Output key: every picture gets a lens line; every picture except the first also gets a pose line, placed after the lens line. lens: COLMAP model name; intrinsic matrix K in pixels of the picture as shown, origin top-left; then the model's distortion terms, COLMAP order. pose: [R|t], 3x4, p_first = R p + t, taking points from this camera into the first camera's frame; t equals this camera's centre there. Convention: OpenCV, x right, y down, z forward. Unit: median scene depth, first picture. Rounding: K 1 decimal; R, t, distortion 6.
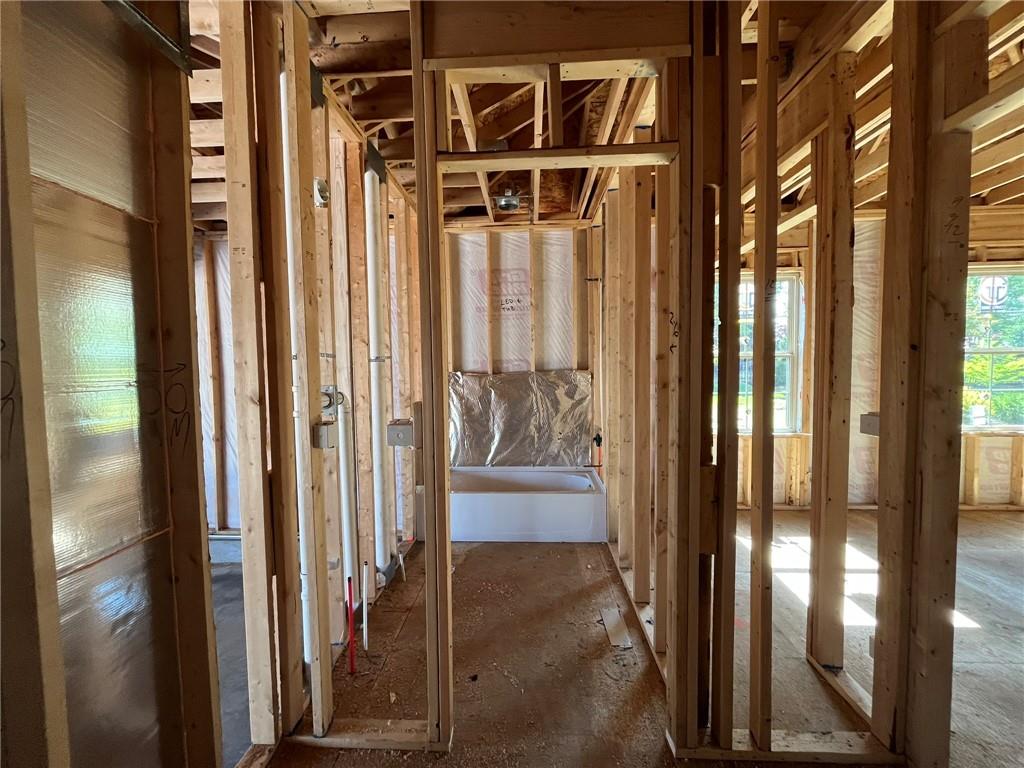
lens RADIAL K [[413.7, 0, 512.2], [0, 413.7, 383.4], [0, 0, 1]] dist [-0.000928, -0.000069]
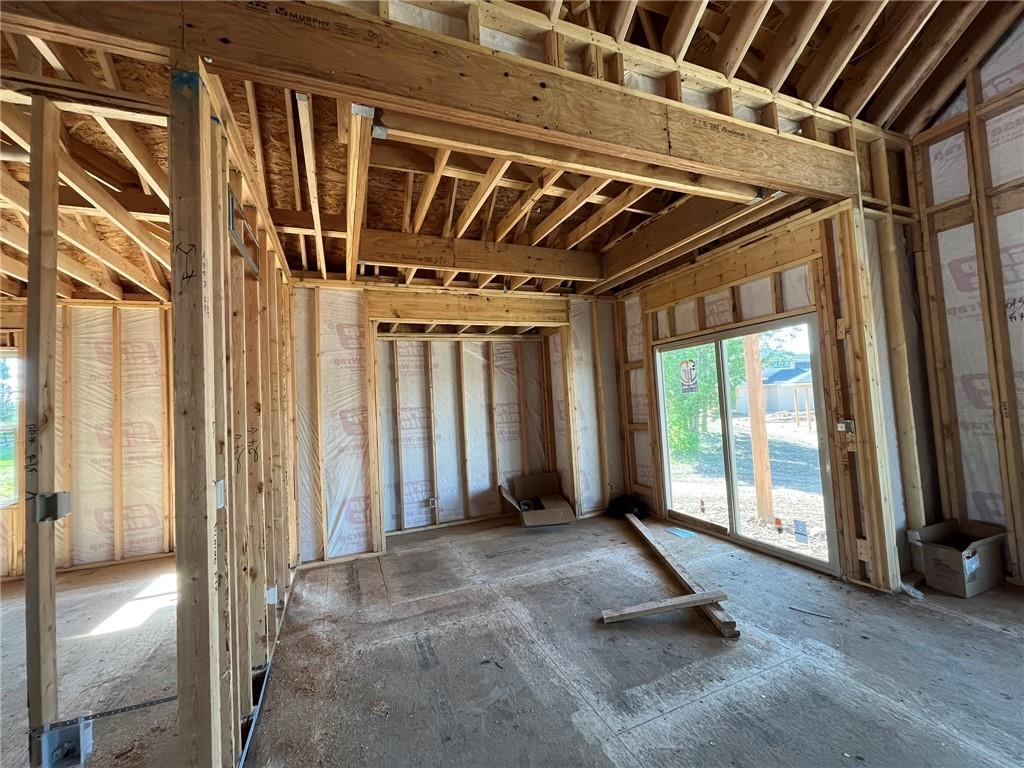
lens RADIAL K [[413.7, 0, 510.3], [0, 413.7, 383.0], [0, 0, 1]] dist [-0.000928, -0.000069]
pose [[0.906402, -0.010690, 0.422281, 1.394555], [0.063084, 0.991895, -0.110298, 0.011938], [-0.417679, 0.126613, 0.899730, -0.485456]]
